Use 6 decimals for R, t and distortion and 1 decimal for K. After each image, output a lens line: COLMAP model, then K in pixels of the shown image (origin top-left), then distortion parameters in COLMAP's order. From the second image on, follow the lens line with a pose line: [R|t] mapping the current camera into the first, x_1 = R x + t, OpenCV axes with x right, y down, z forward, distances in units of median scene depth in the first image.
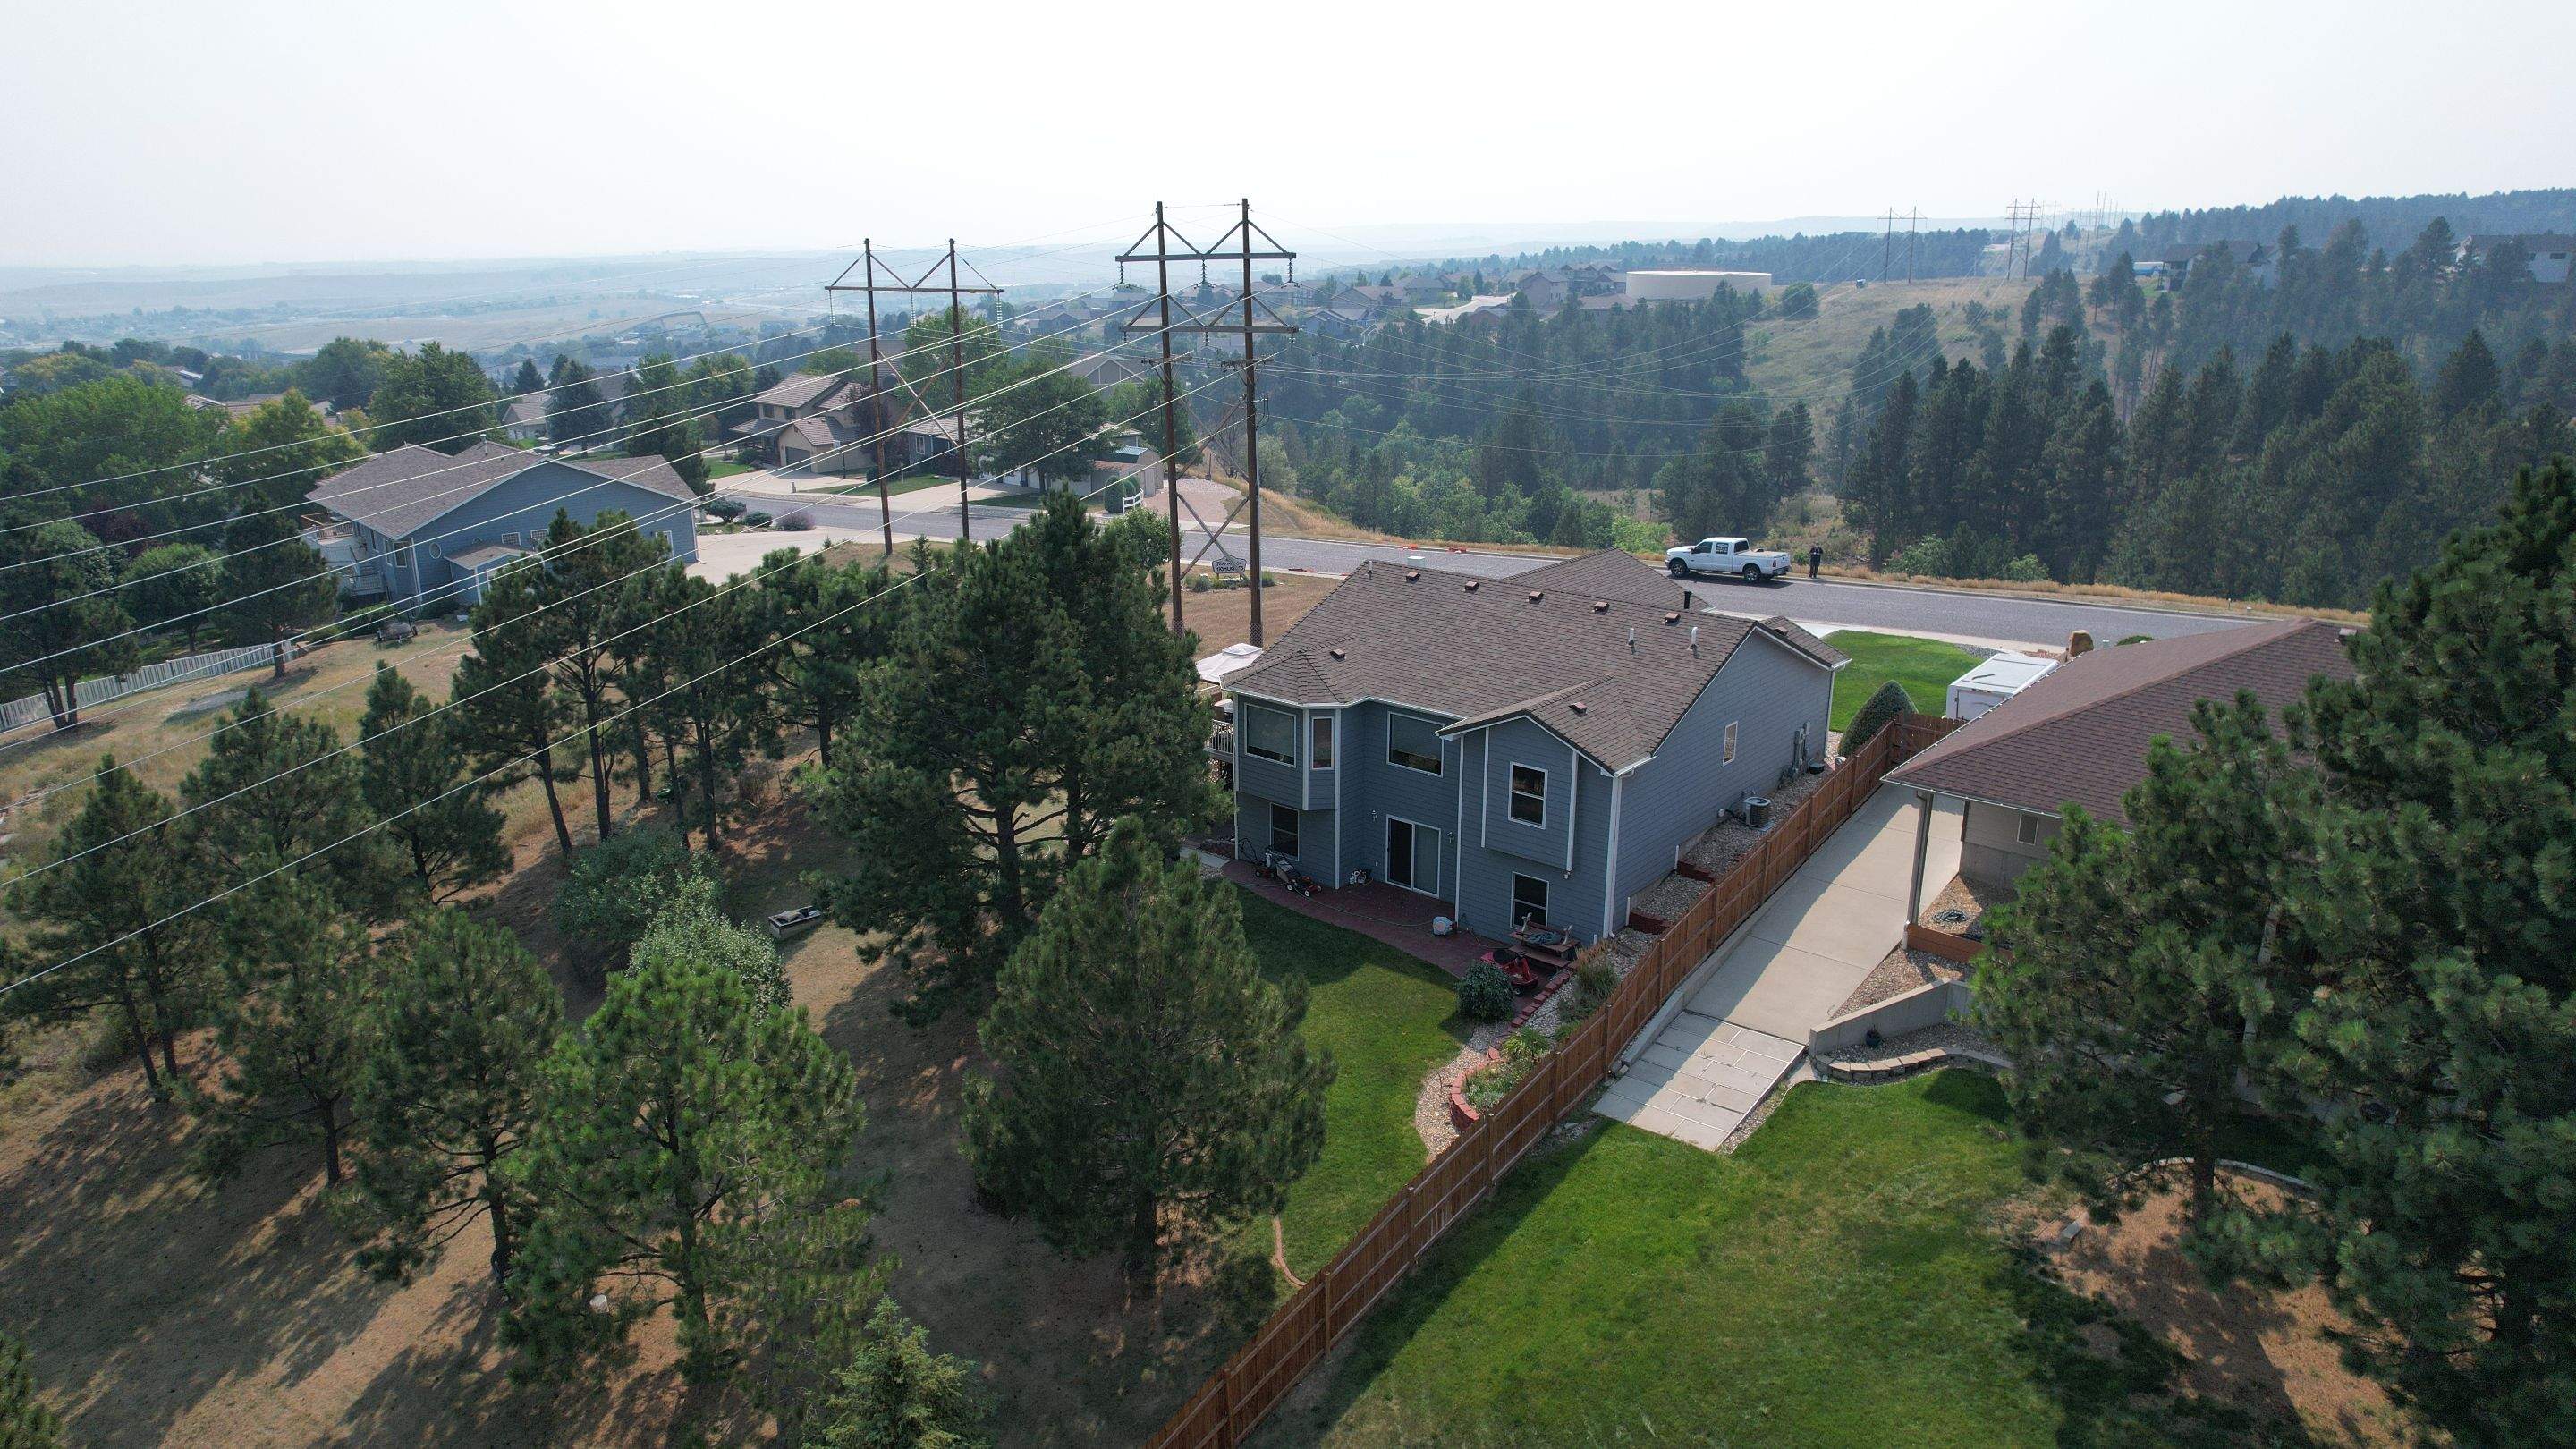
lens RADIAL K [[1643.6, 0, 1280.7], [0, 1643.6, 726.5], [0, 0, 1]] dist [-0.057045, 0.035488]
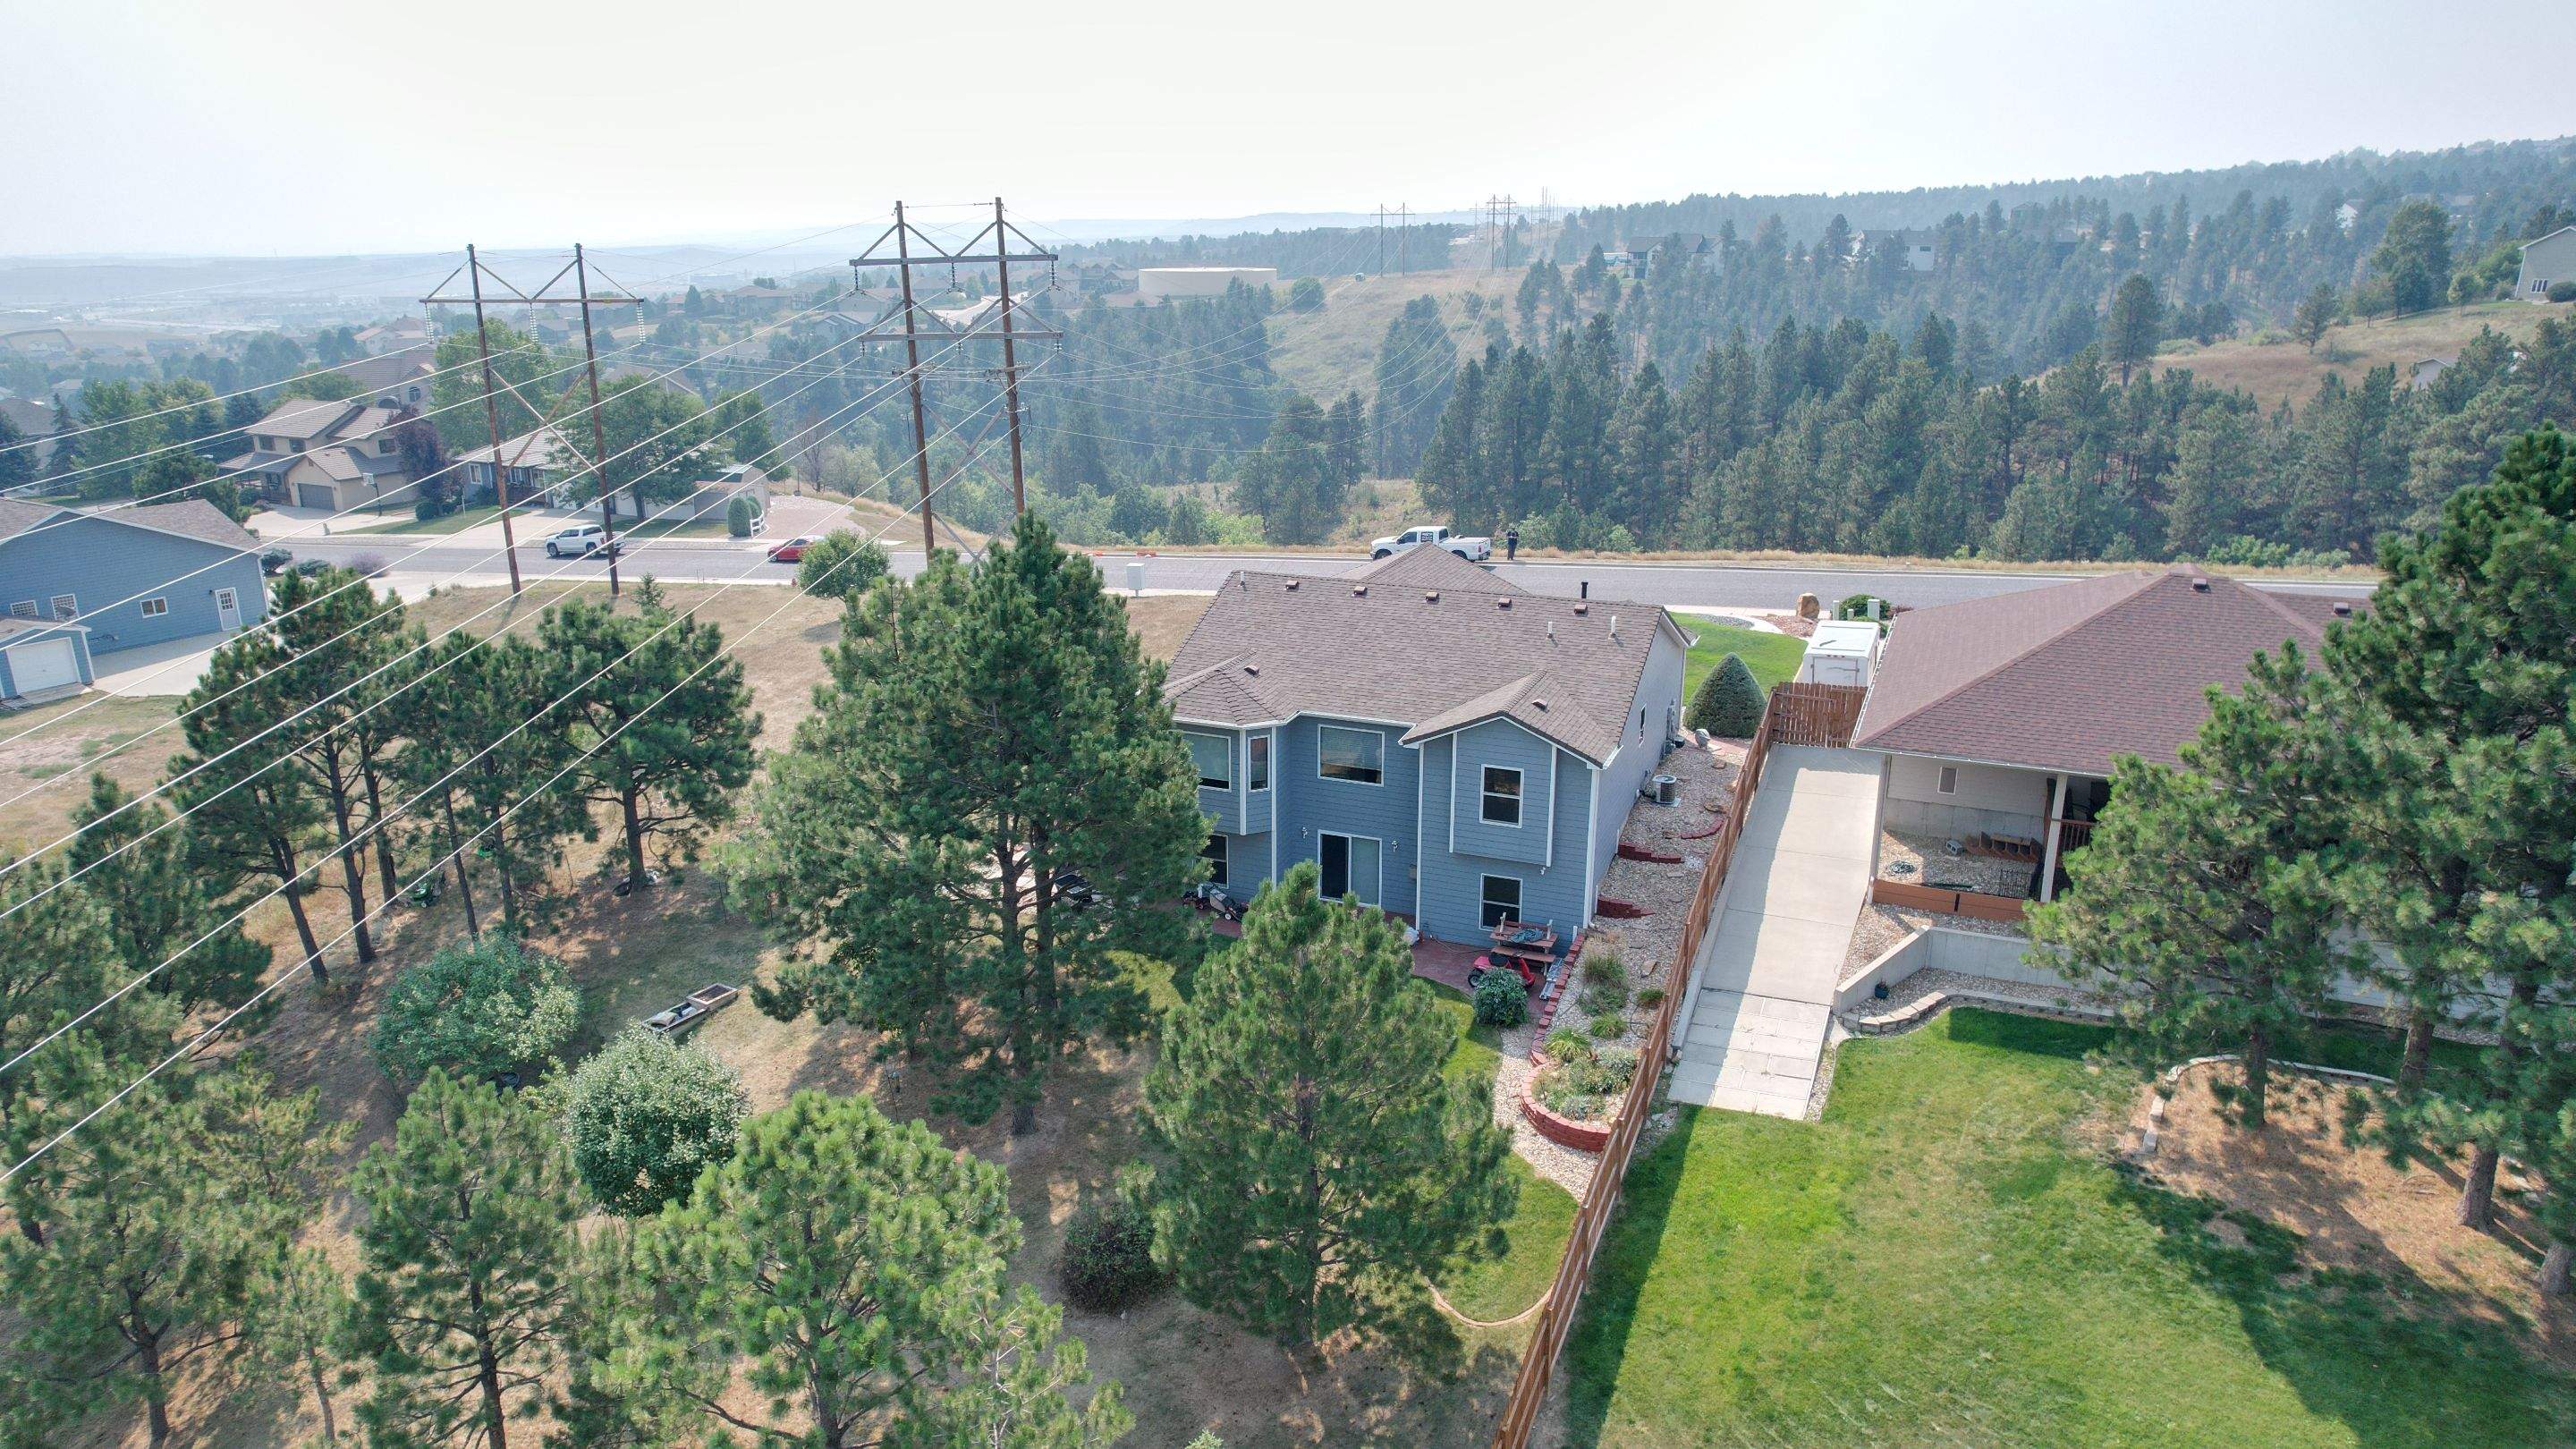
lens RADIAL K [[1643.6, 0, 1279.0], [0, 1643.6, 729.7], [0, 0, 1]] dist [-0.057045, 0.035488]
pose [[0.952808, -0.089876, 0.289966, -0.240581], [0.089156, 0.995894, 0.015720, -0.023740], [-0.290188, 0.010874, 0.956908, 0.074684]]
